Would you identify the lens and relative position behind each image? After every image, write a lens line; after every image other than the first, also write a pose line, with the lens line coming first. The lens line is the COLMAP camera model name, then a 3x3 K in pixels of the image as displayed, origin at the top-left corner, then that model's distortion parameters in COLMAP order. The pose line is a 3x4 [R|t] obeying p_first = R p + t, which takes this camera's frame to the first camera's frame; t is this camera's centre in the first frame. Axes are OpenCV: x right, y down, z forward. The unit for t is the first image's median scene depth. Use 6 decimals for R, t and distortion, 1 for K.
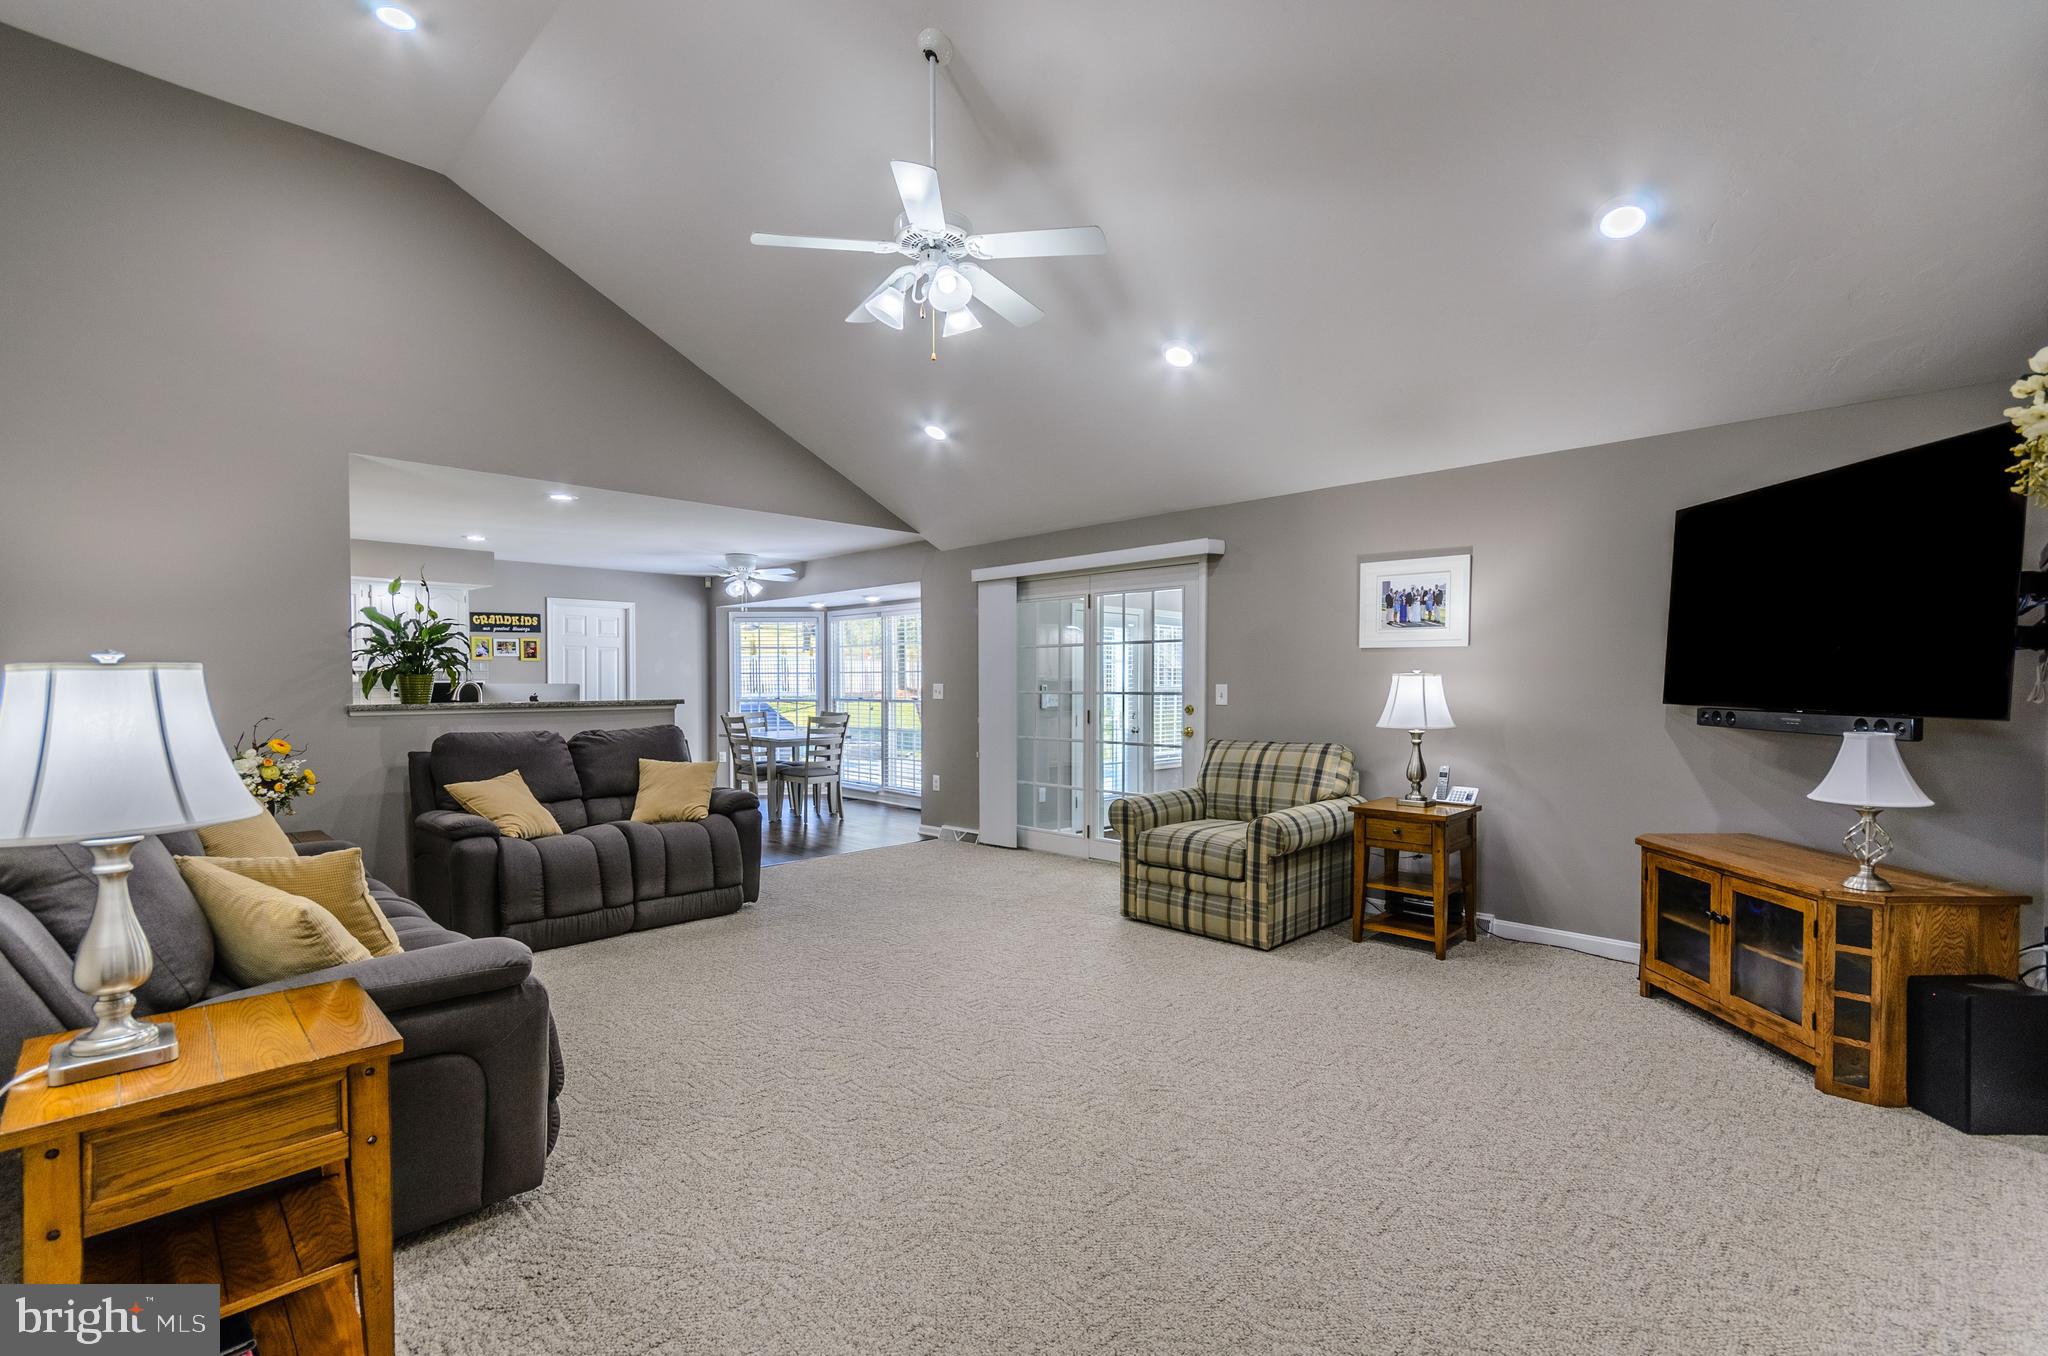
lens RADIAL K [[905.3, 0, 1021.8], [0, 905.3, 698.1], [0, 0, 1]] dist [-0.000514, -0.000270]
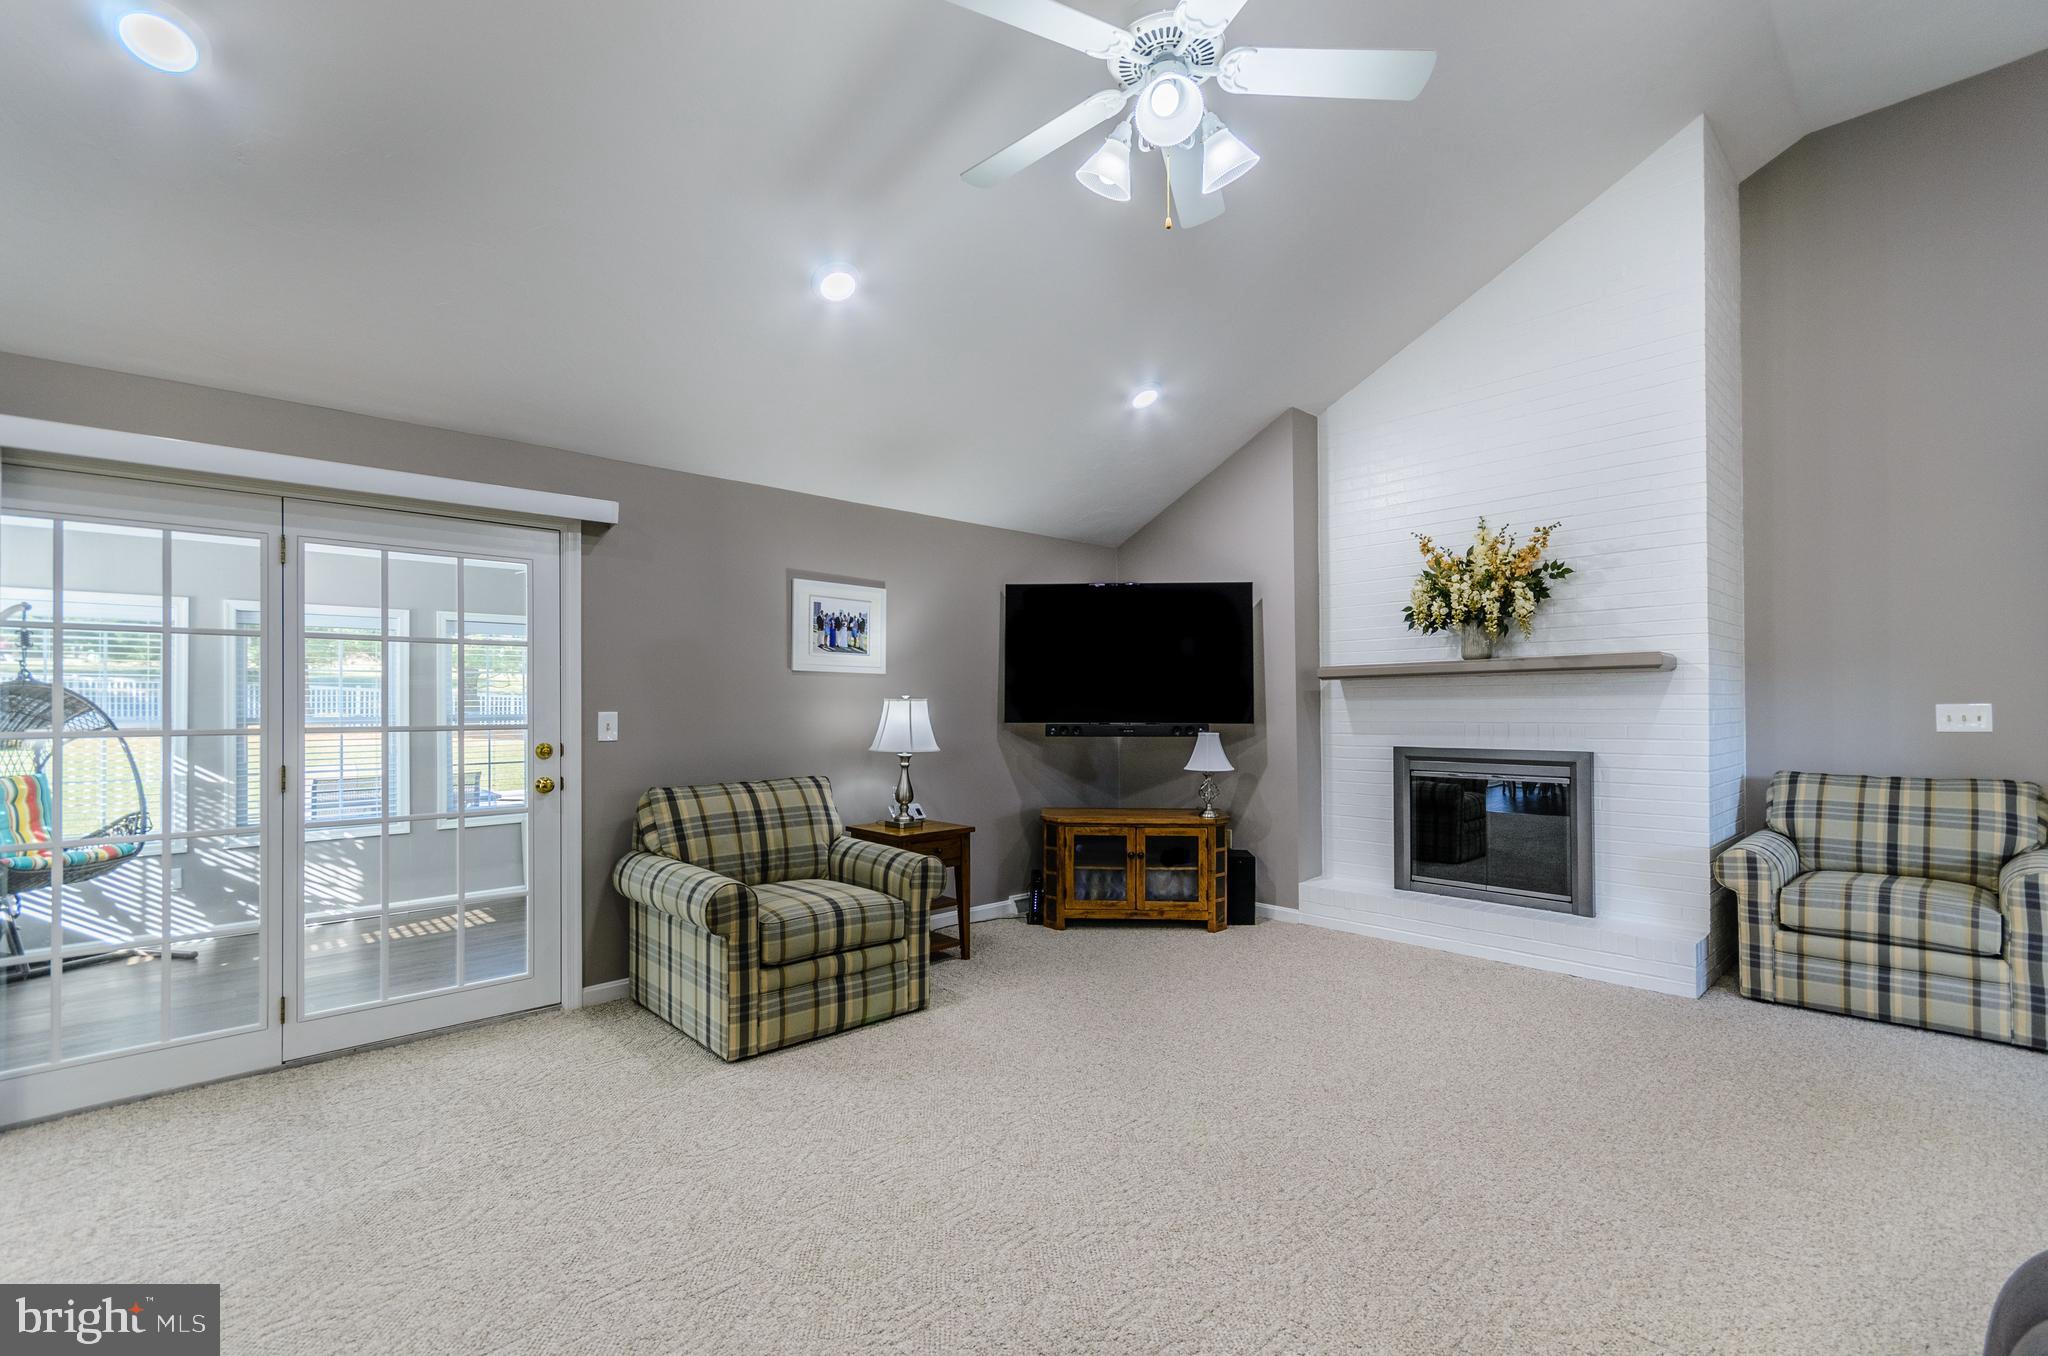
lens RADIAL K [[905.3, 0, 1021.8], [0, 905.3, 698.1], [0, 0, 1]] dist [-0.000514, -0.000270]
pose [[0.033390, 0.011260, 0.999379, -0.562299], [0.022580, 0.999673, -0.012018, -0.011855], [-0.999187, 0.022968, 0.033125, 0.784549]]
